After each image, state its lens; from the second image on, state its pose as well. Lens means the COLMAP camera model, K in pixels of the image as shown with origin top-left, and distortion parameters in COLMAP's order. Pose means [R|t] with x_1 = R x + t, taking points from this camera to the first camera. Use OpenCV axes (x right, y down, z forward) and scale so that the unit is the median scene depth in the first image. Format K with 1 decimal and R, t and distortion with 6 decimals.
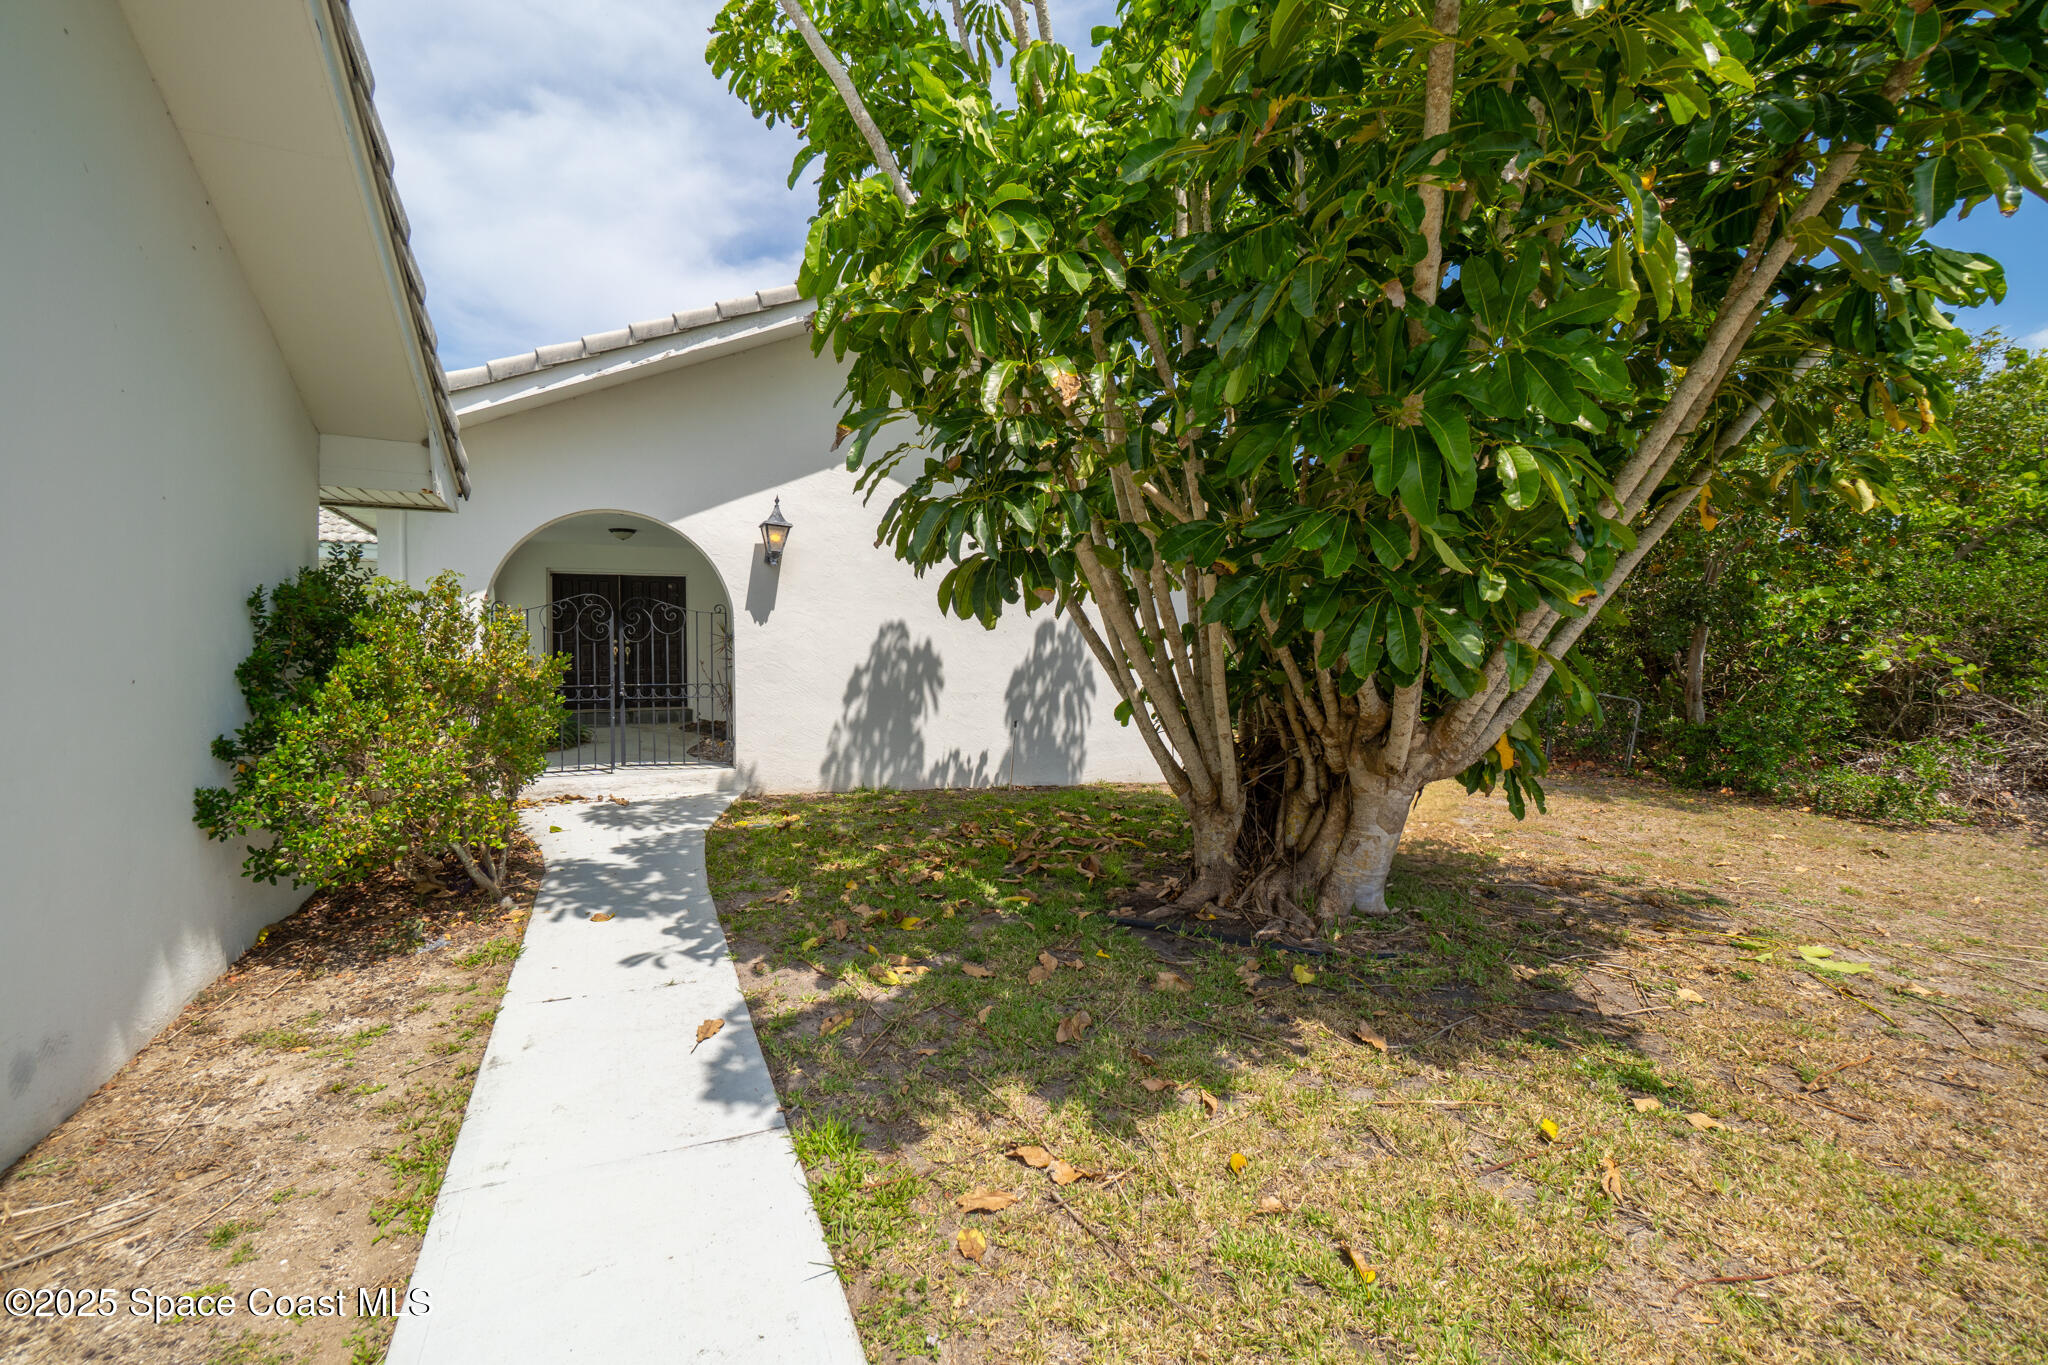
lens RADIAL K [[887.3, 0, 1022.2], [0, 887.3, 678.6], [0, 0, 1]] dist [0.004559, -0.001957]
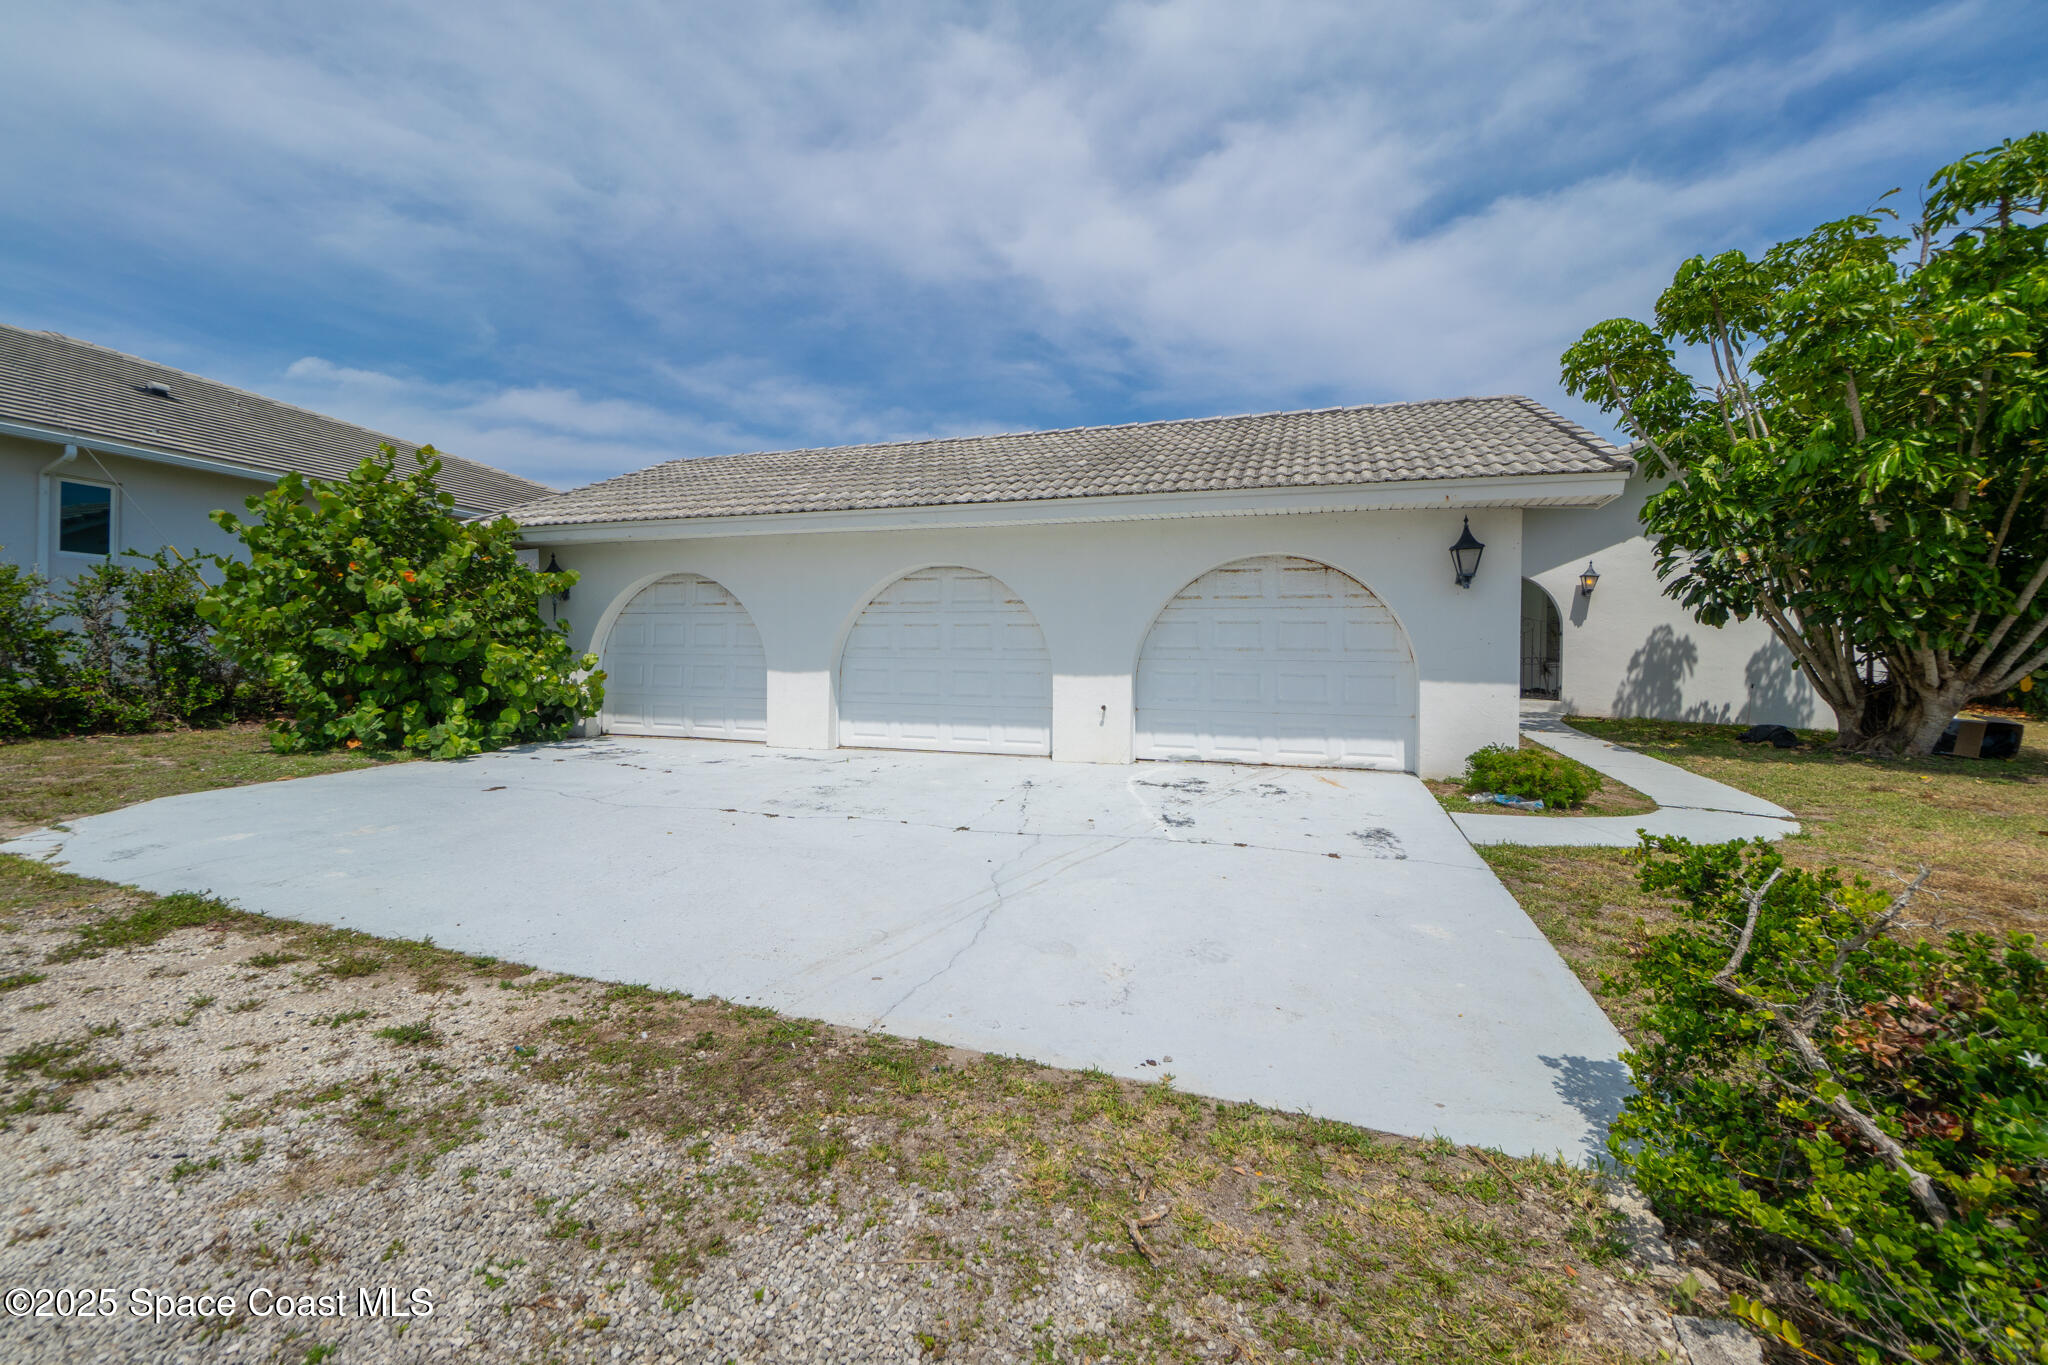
lens RADIAL K [[887.3, 0, 1014.5], [0, 887.3, 676.2], [0, 0, 1]] dist [0.004559, -0.001957]
pose [[0.733481, 0.026143, -0.679207, 0.110382], [-0.031739, 0.999487, 0.004195, 0.069922], [0.678968, 0.018480, 0.733935, -1.150613]]
